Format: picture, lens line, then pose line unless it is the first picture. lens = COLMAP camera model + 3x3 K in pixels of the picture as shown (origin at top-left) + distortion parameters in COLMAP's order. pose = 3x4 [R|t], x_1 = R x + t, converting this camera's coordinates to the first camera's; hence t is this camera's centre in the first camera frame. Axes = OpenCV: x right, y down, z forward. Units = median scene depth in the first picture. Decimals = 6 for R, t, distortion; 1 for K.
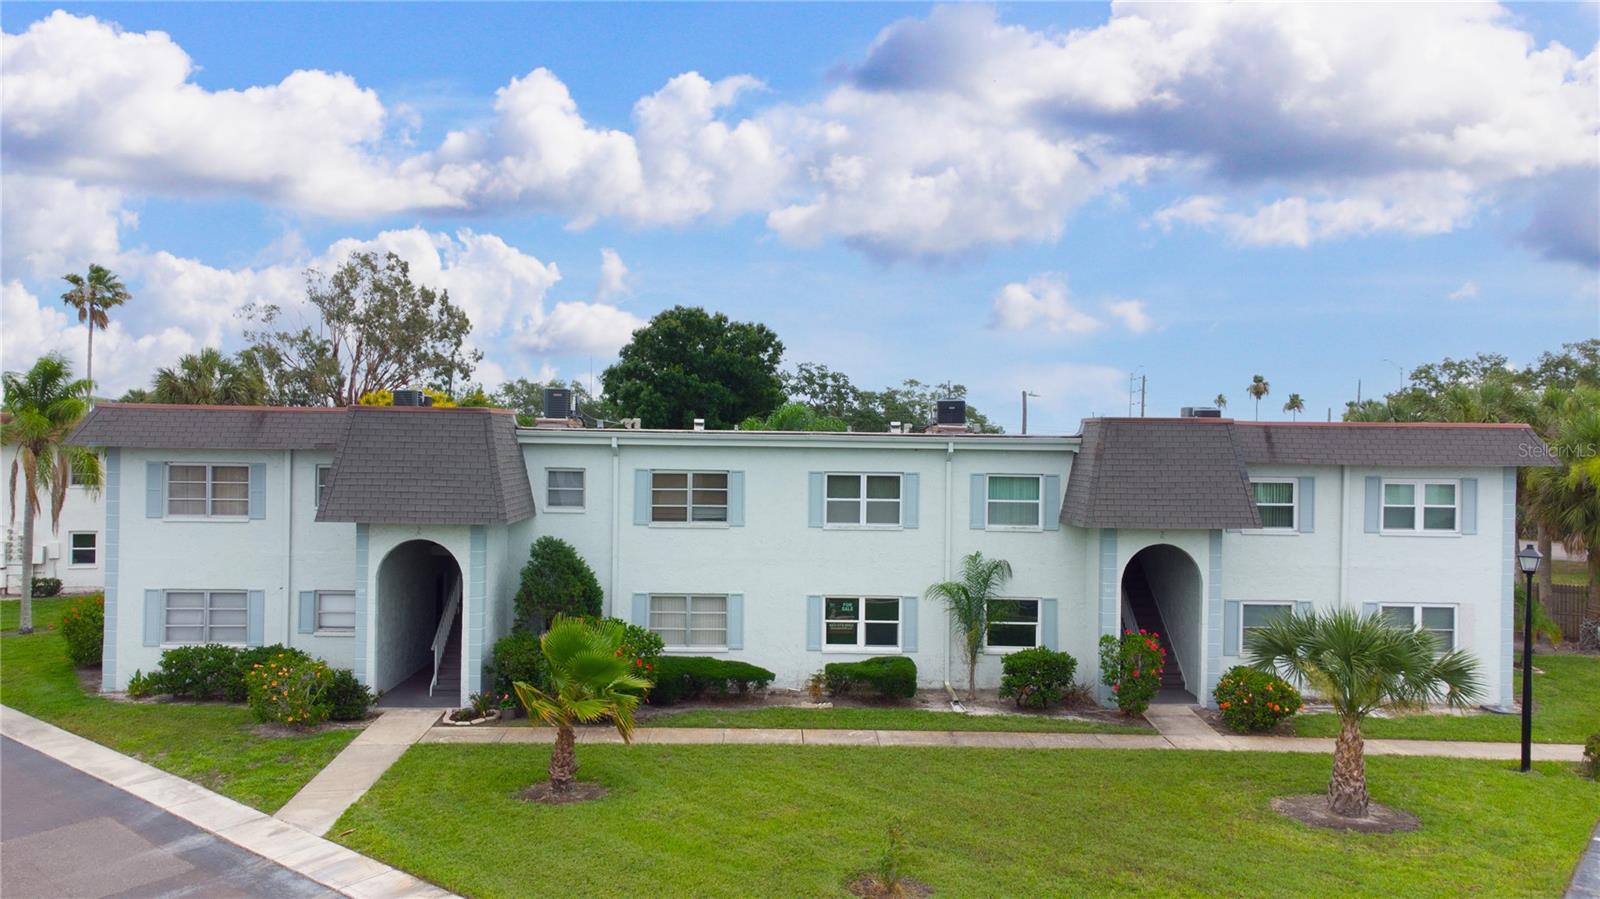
lens RADIAL K [[1188.6, 0, 802.1], [0, 1188.6, 449.2], [0, 0, 1]] dist [0.013464, 0.080624]
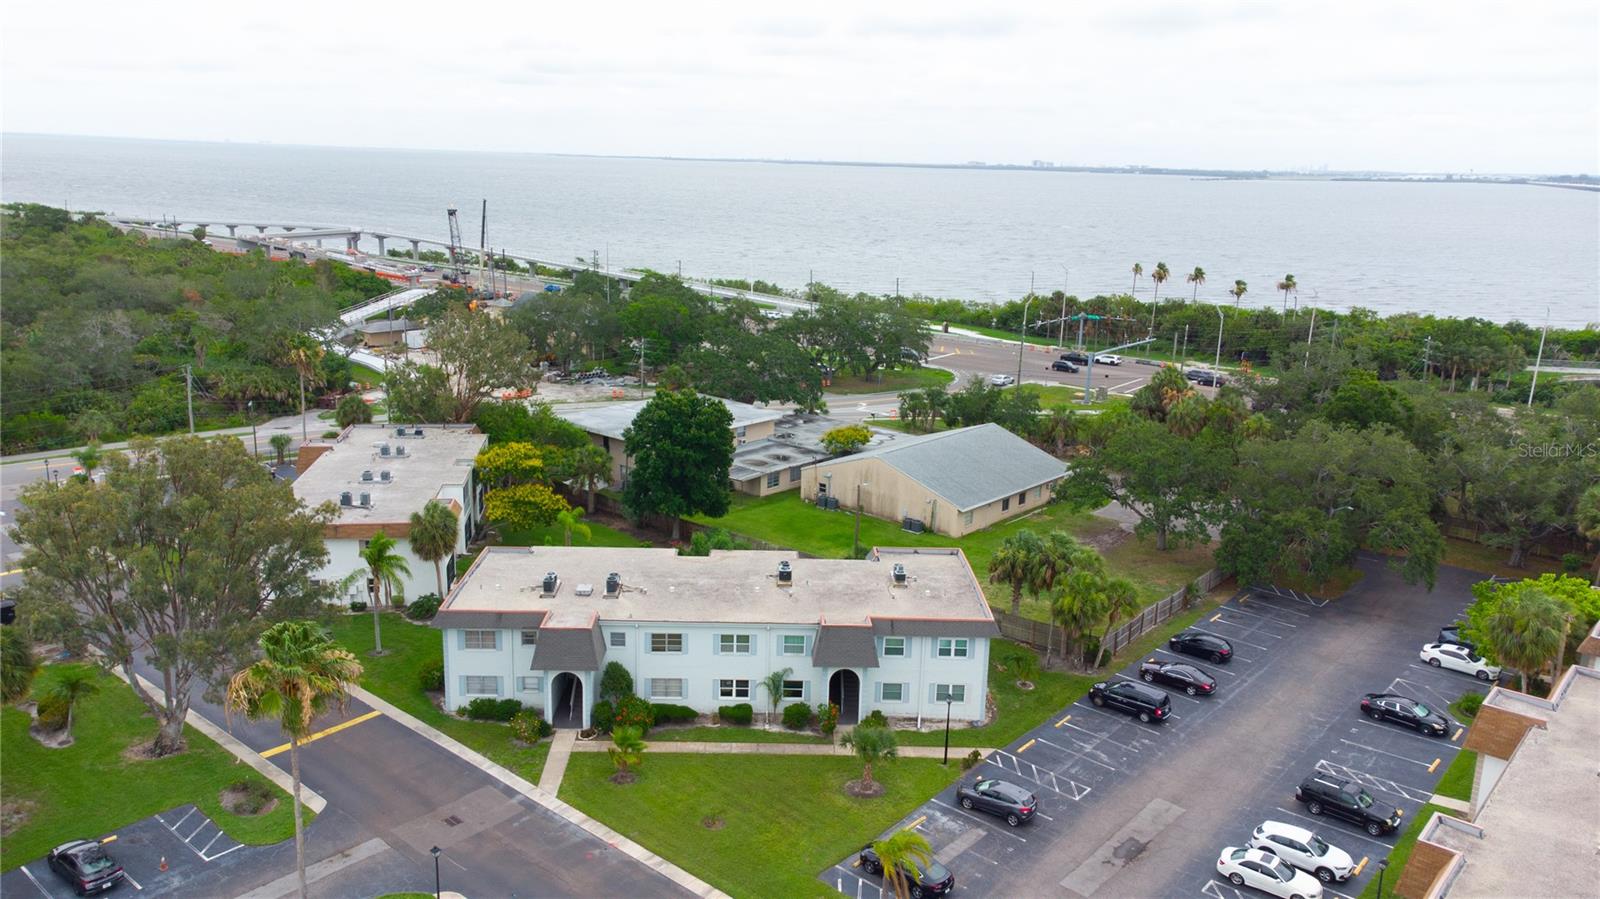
lens RADIAL K [[1185.7, 0, 800.0], [0, 1185.7, 449.5], [0, 0, 1]] dist [0.067907, -0.063964]
pose [[0.999858, 0.012590, -0.011219, 0.218359], [-0.009643, 0.972642, 0.232111, -0.972409], [0.013834, -0.231970, 0.972625, -1.403008]]
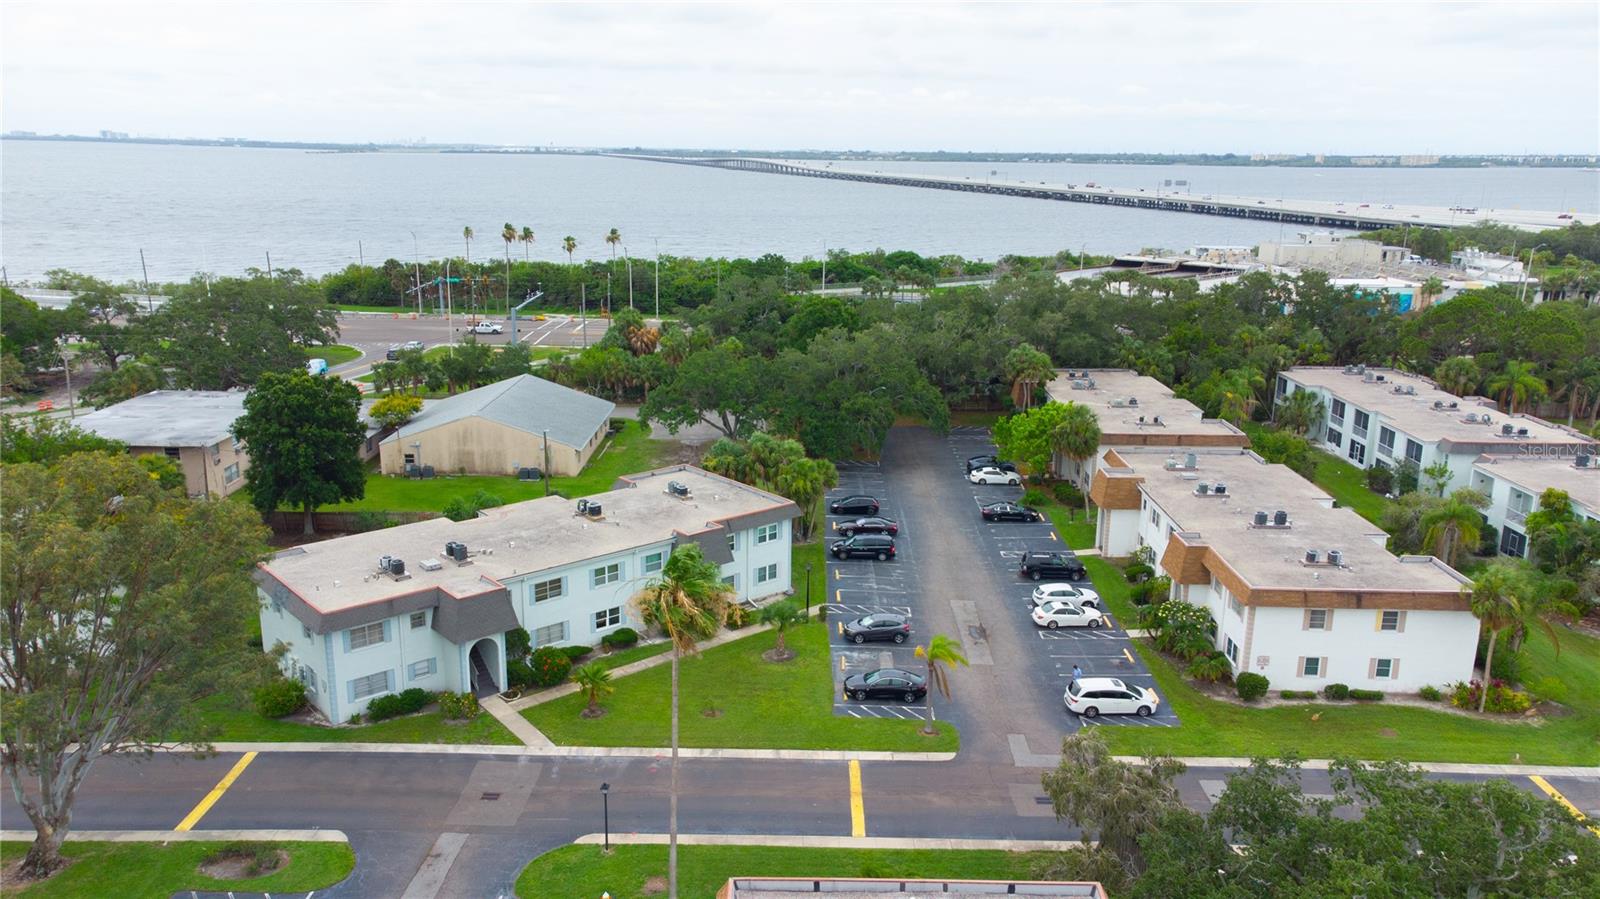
lens RADIAL K [[1185.7, 0, 800.0], [0, 1185.7, 449.5], [0, 0, 1]] dist [0.067907, -0.063964]
pose [[0.769776, -0.159305, 0.618116, -1.243784], [0.000283, 0.968442, 0.249240, -0.914114], [-0.638315, -0.191684, 0.745528, -1.240606]]
